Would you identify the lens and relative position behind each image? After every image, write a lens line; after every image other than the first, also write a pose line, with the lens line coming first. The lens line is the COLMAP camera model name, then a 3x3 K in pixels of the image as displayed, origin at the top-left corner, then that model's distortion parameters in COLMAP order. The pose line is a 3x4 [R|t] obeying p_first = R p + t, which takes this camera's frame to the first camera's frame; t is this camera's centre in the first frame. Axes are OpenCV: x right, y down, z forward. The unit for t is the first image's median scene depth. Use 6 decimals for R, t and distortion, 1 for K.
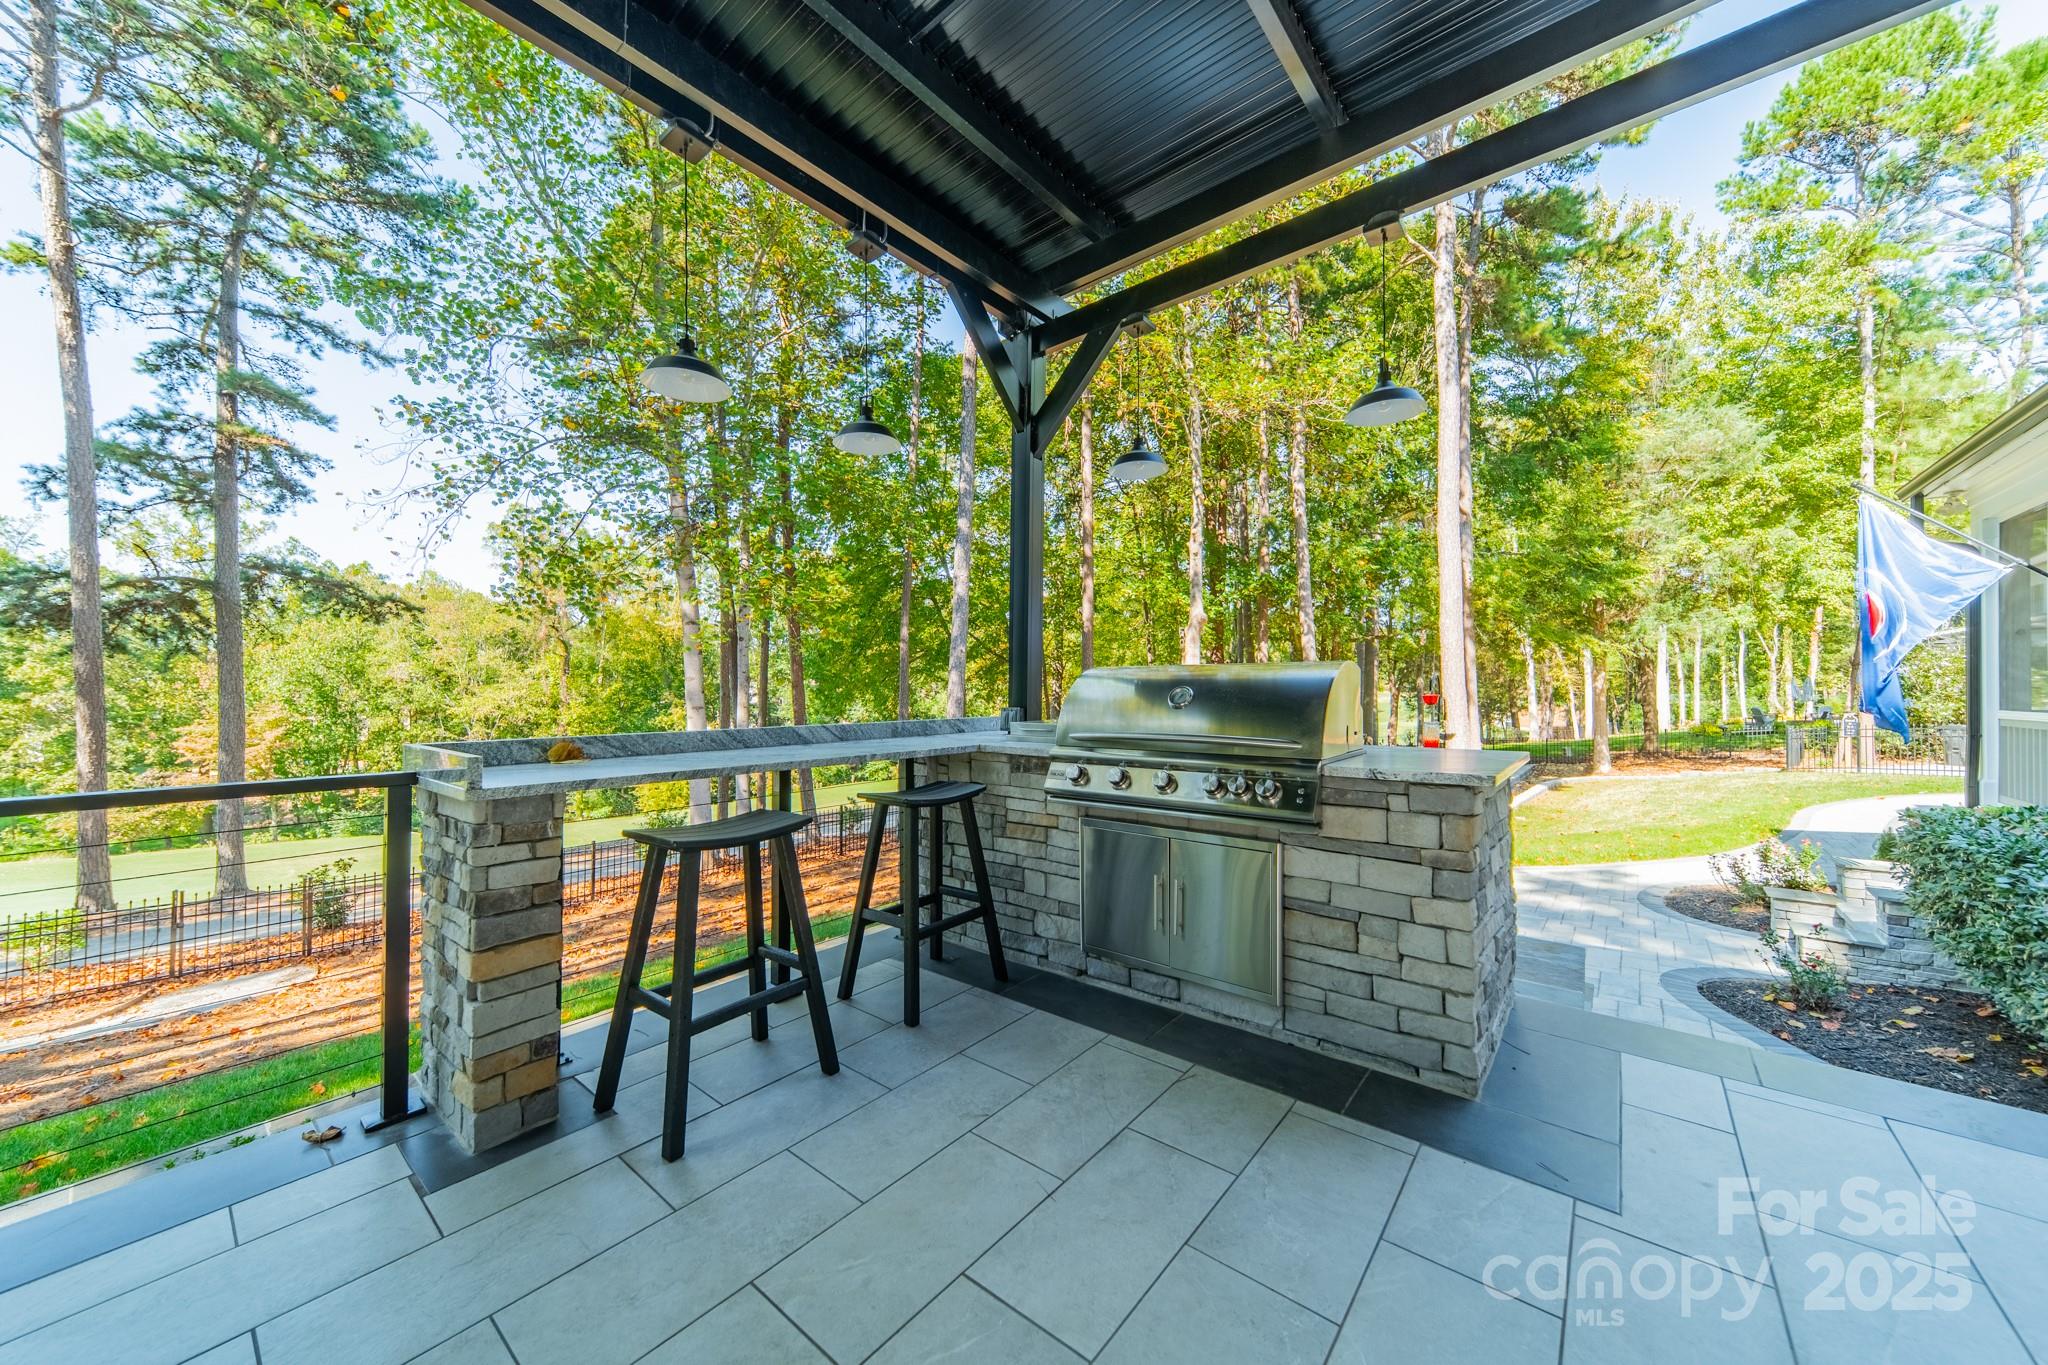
lens RADIAL K [[721.5, 0, 1023.4], [0, 721.5, 690.9], [0, 0, 1]] dist [0.008704, 0.000118]
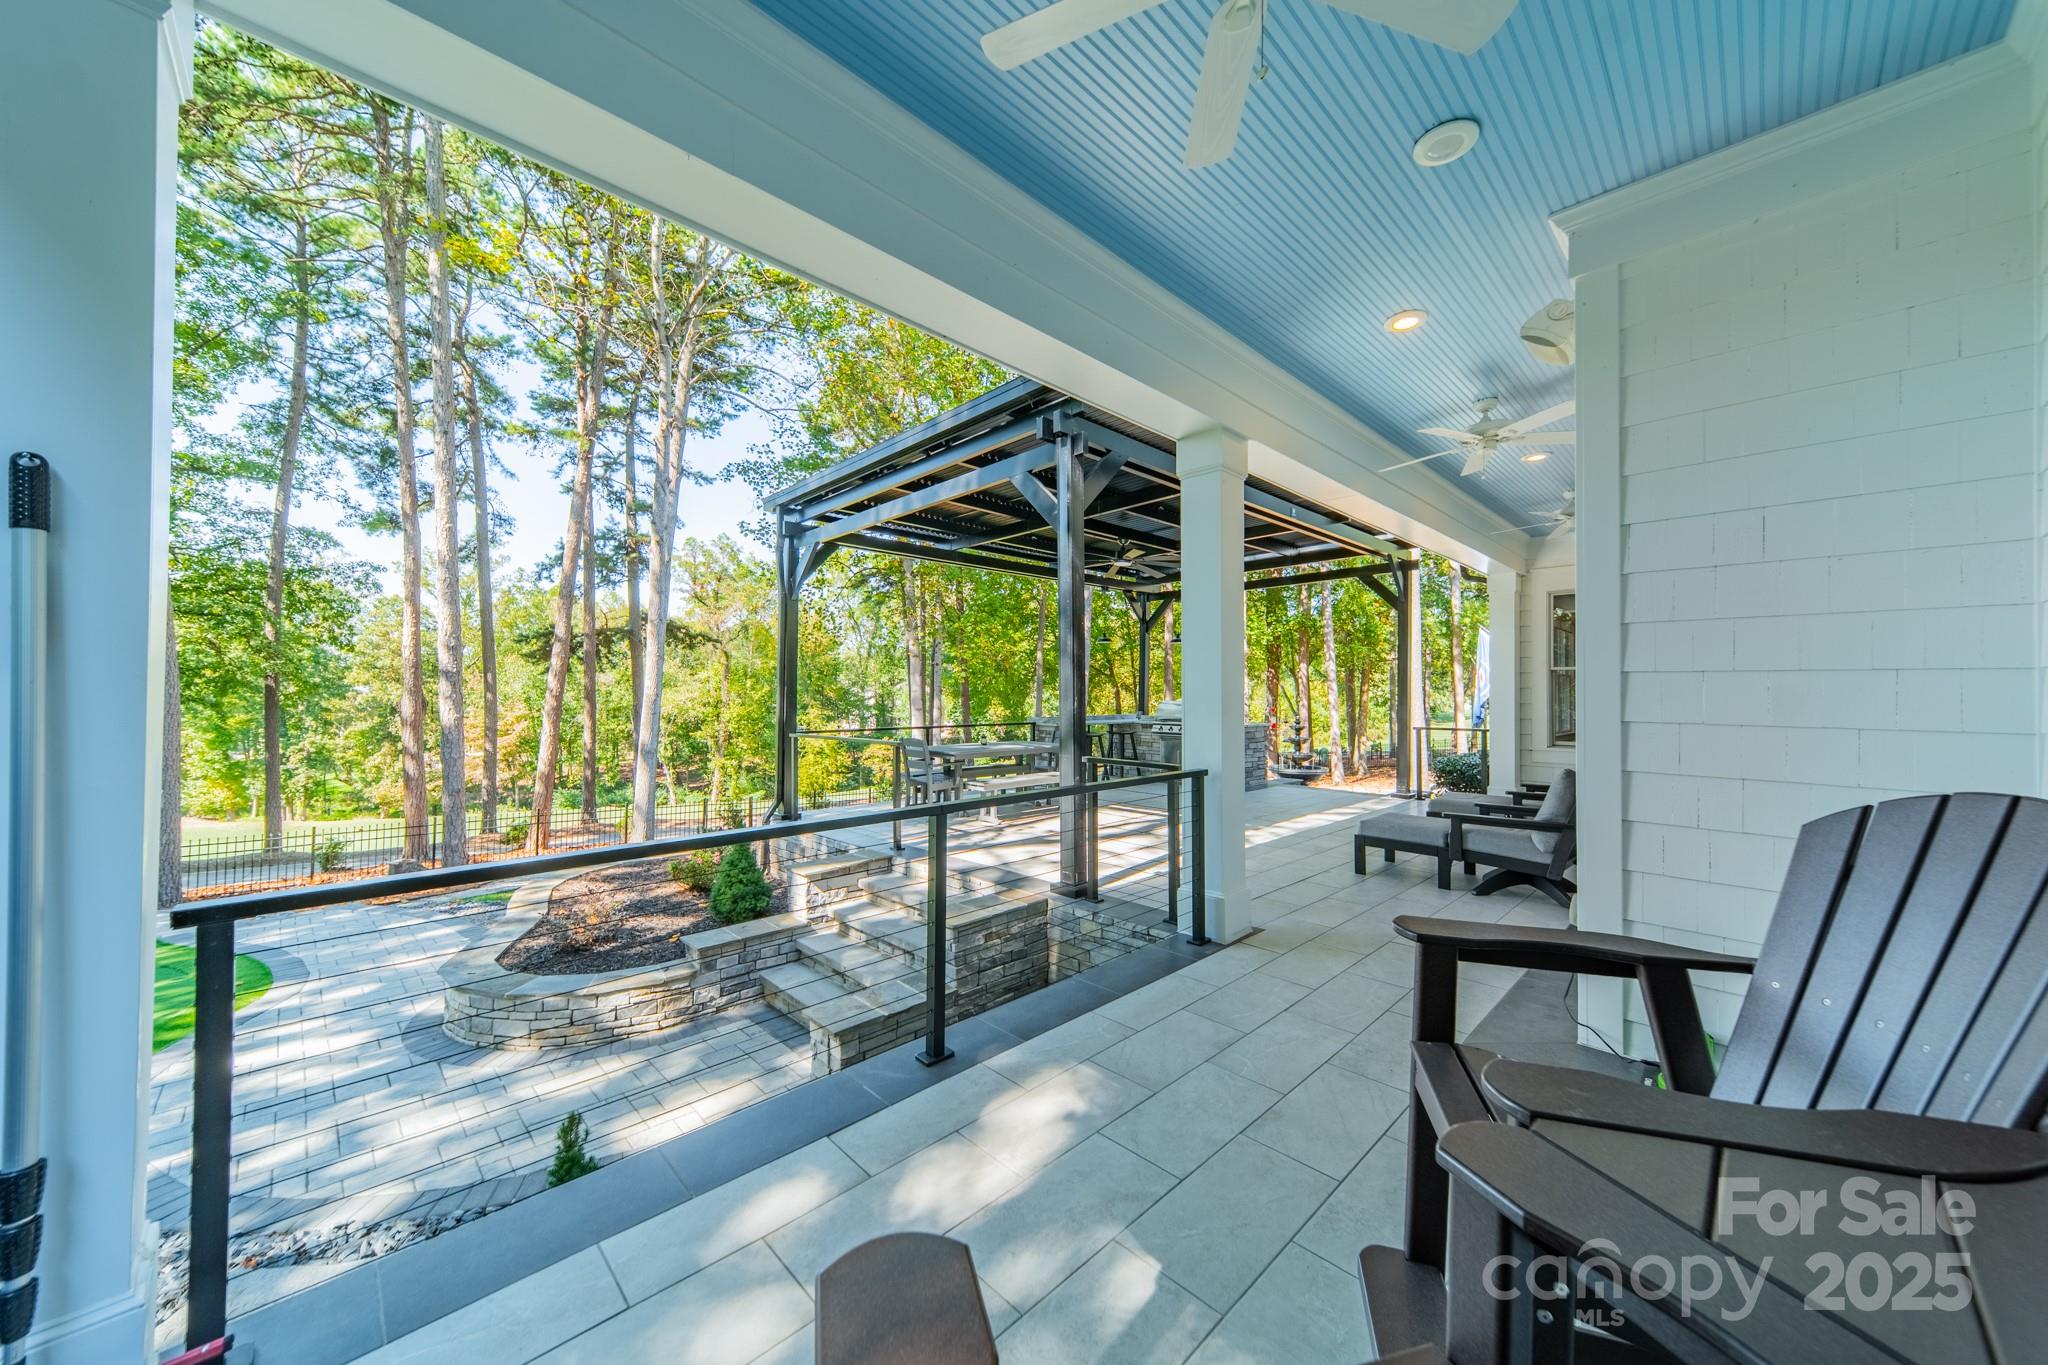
lens RADIAL K [[721.5, 0, 1028.1], [0, 721.5, 684.4], [0, 0, 1]] dist [0.008704, 0.000118]
pose [[0.994179, 0.005767, -0.107586, -0.150142], [-0.007208, 0.999889, -0.013006, -0.043337], [0.107499, 0.013706, 0.994111, -2.053315]]
